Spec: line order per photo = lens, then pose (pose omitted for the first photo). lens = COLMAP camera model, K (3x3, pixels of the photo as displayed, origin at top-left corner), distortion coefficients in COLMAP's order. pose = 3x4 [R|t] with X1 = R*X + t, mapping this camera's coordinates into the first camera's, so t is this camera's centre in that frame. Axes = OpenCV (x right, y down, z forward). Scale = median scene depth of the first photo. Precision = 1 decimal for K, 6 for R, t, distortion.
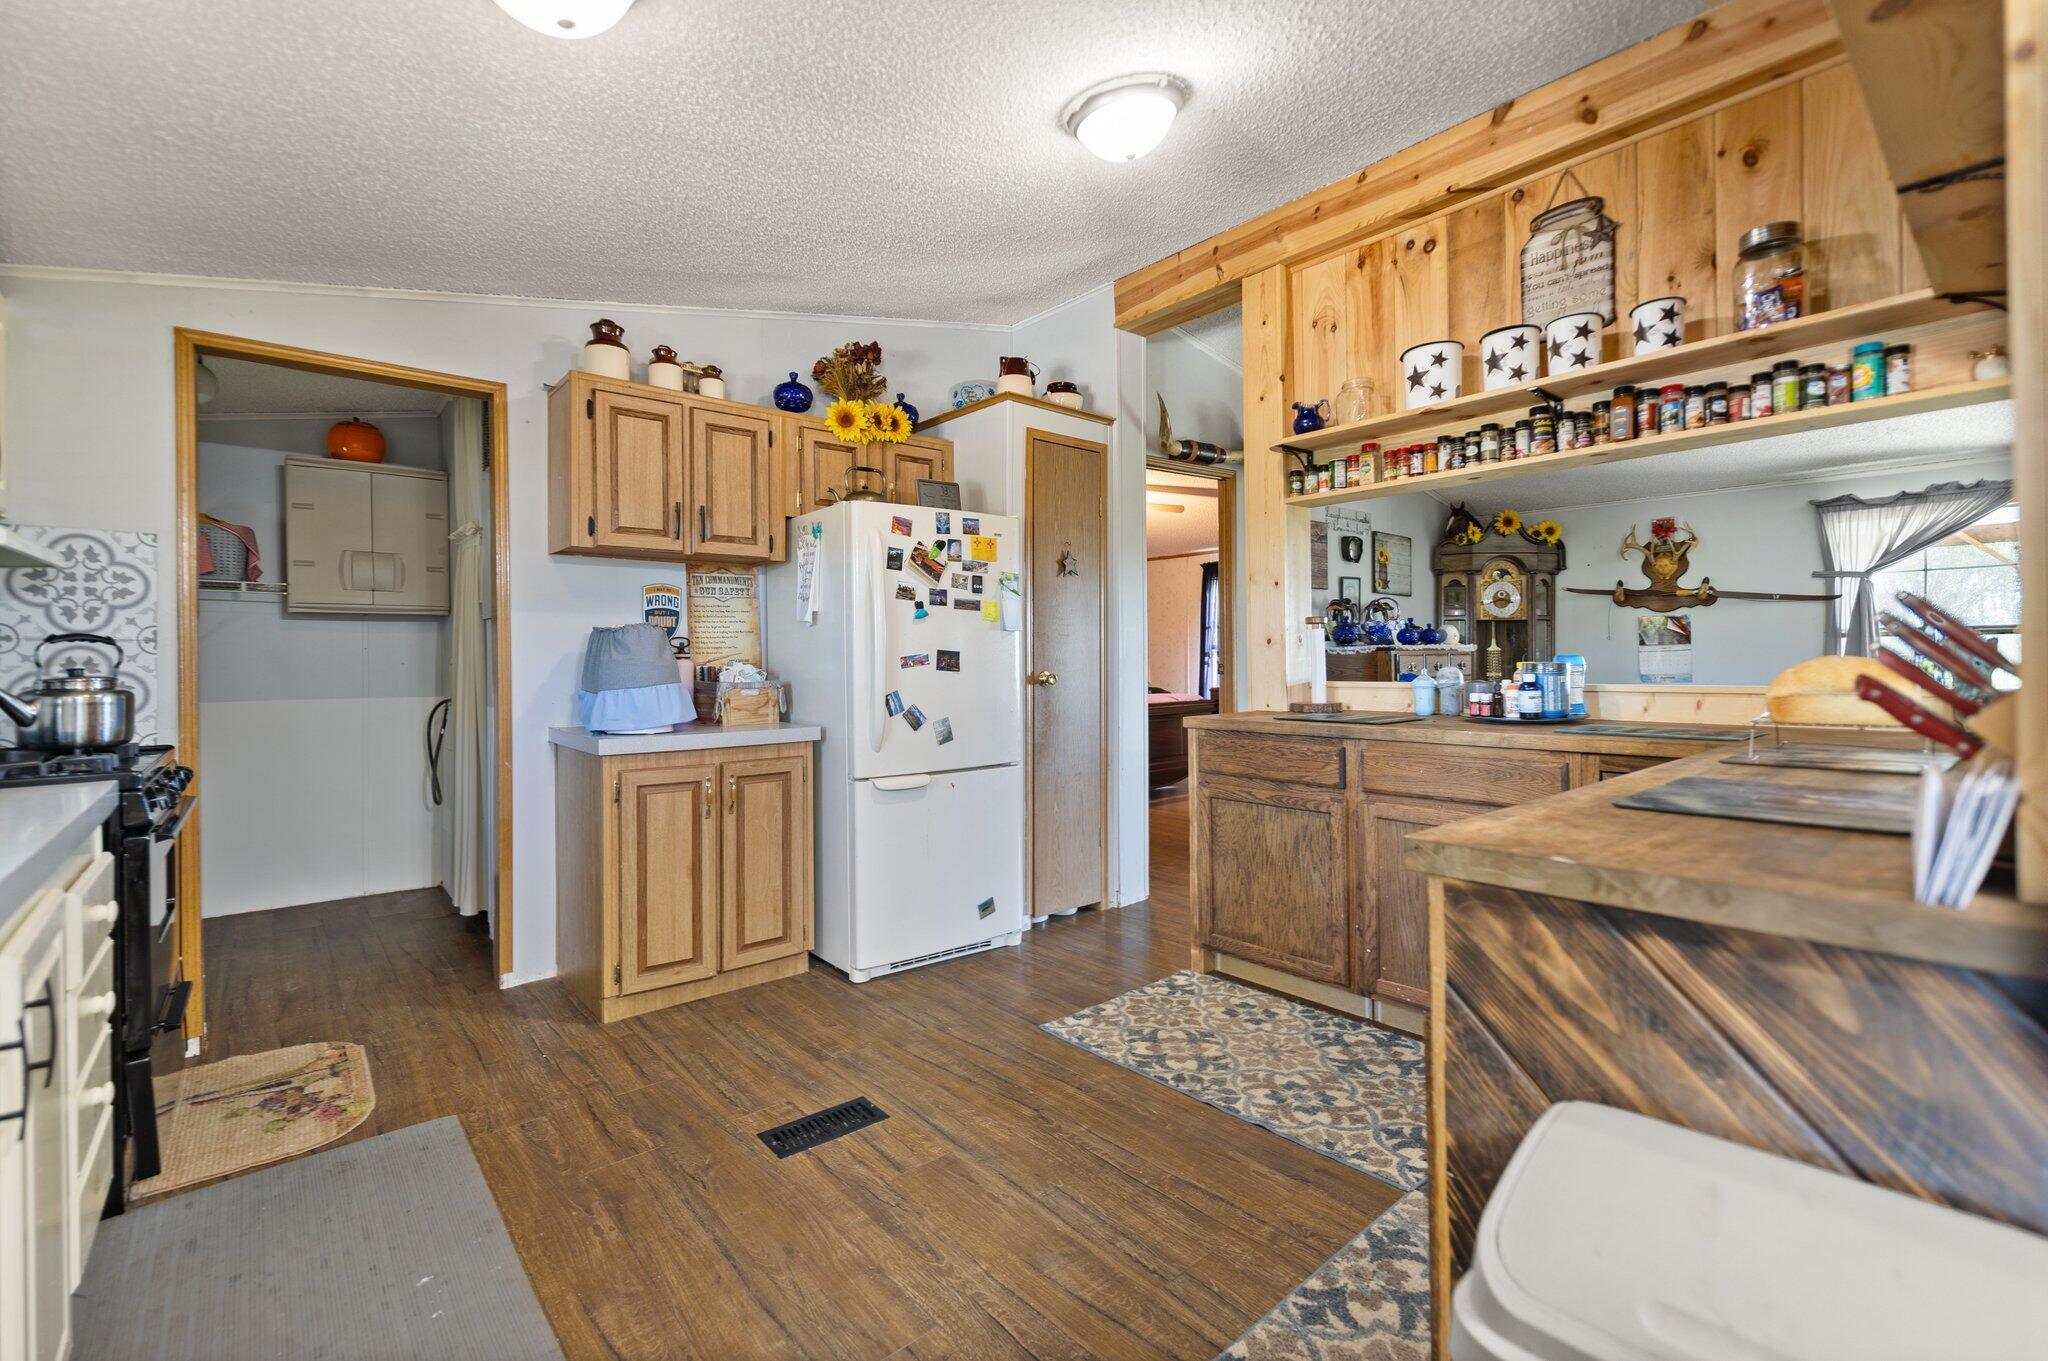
lens RADIAL K [[900.1, 0, 1018.8], [0, 900.1, 654.5], [0, 0, 1]] dist [0.000085, -0.000323]
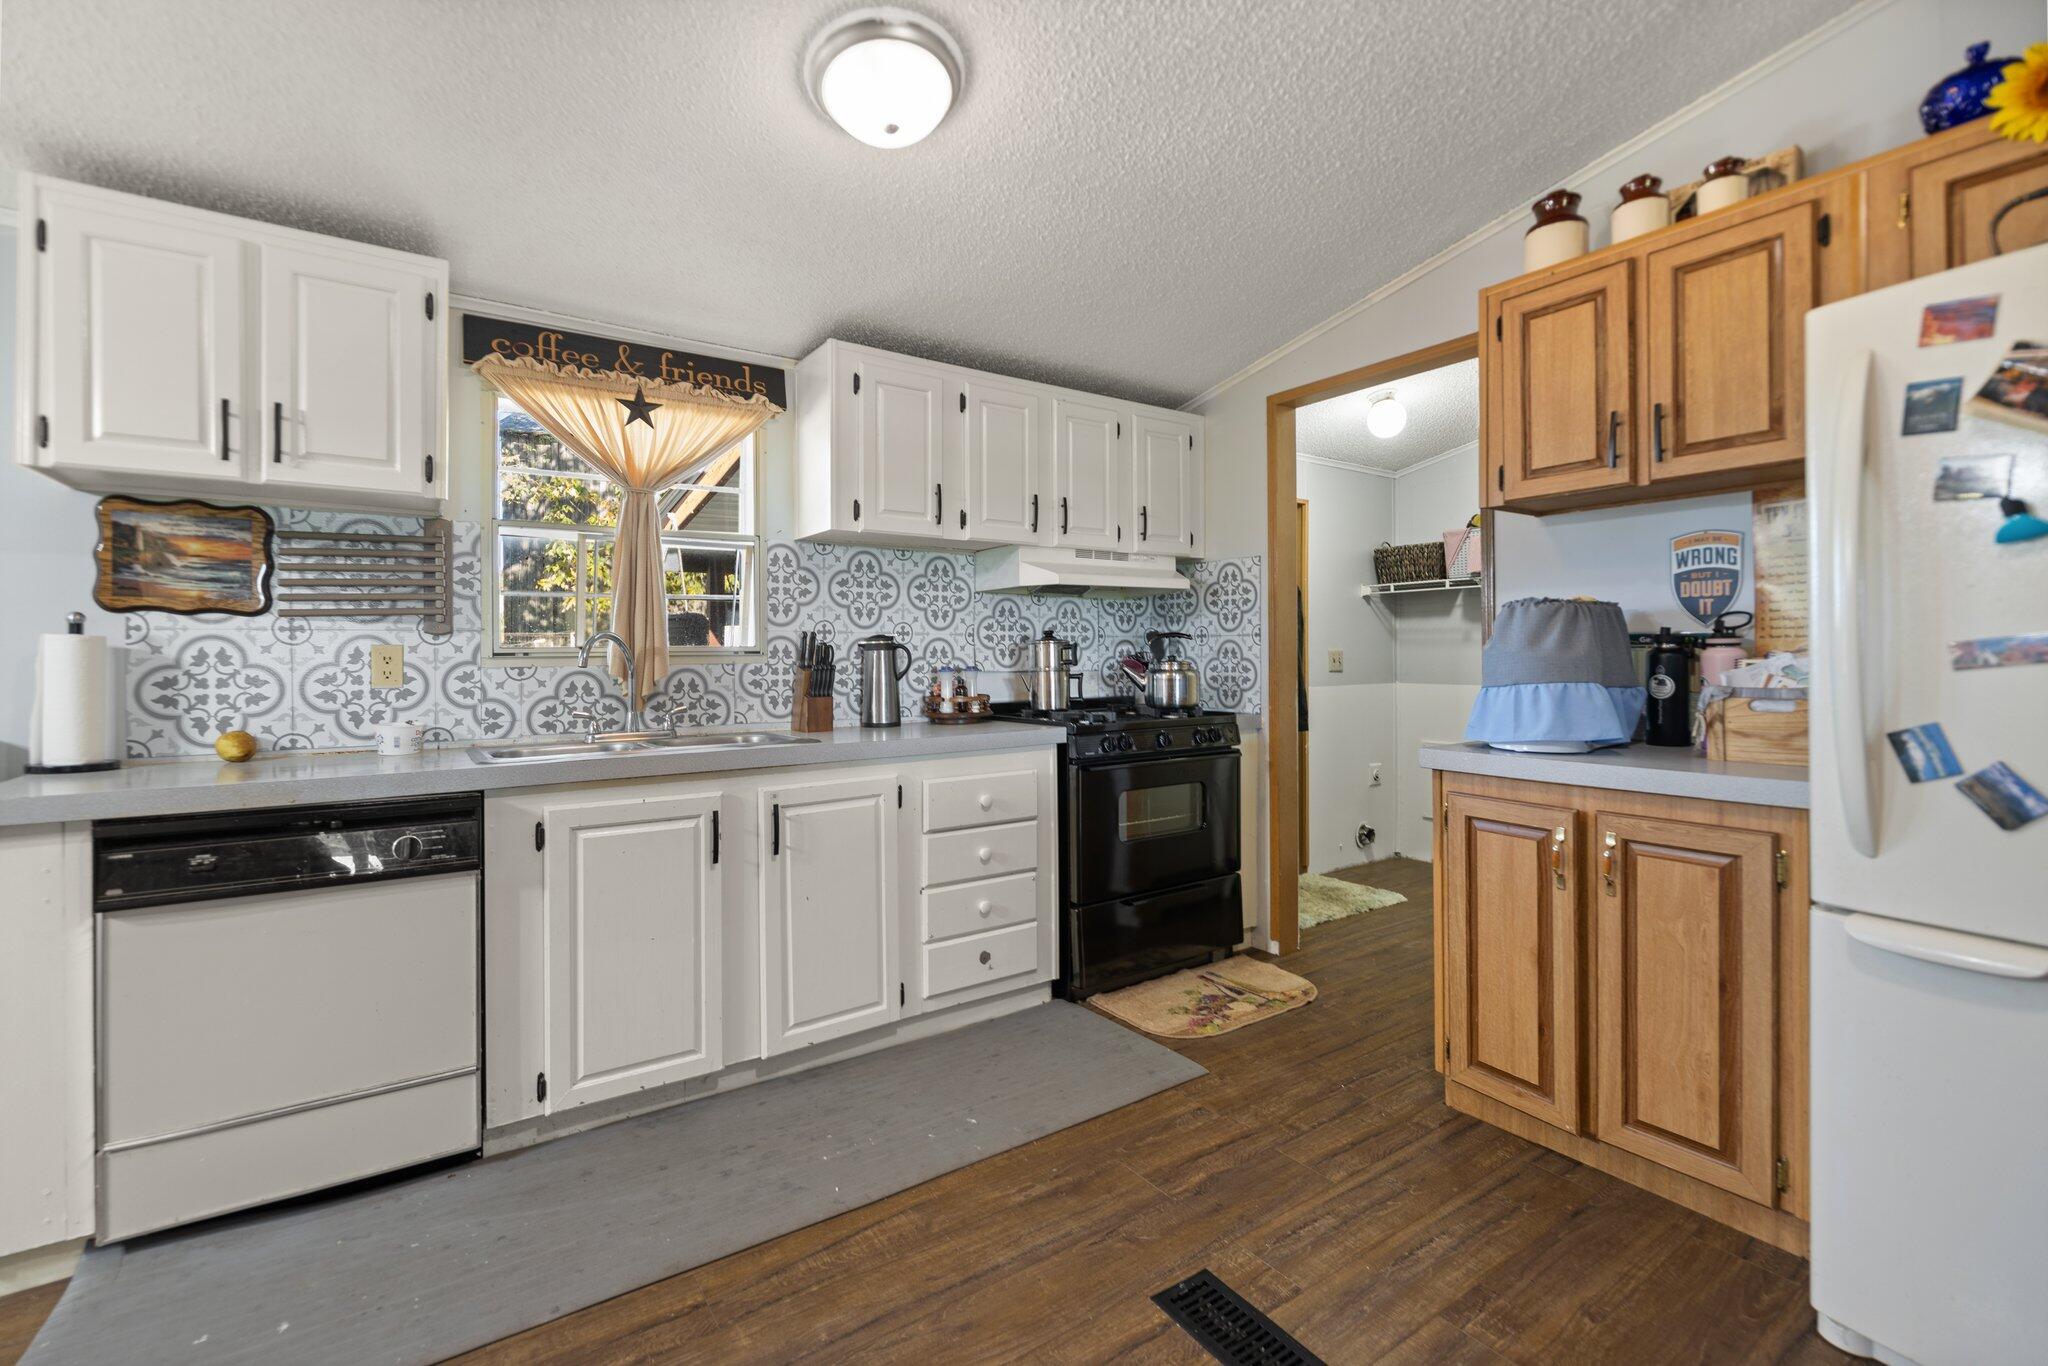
lens RADIAL K [[893.9, 0, 1010.2], [0, 893.9, 654.2], [0, 0, 1]] dist [0.001157, 0.000079]
pose [[-0.119226, 0.007060, -0.992842, 0.401404], [0.012354, 0.999908, 0.005627, 0.000446], [0.992790, -0.011594, -0.119302, 0.770036]]
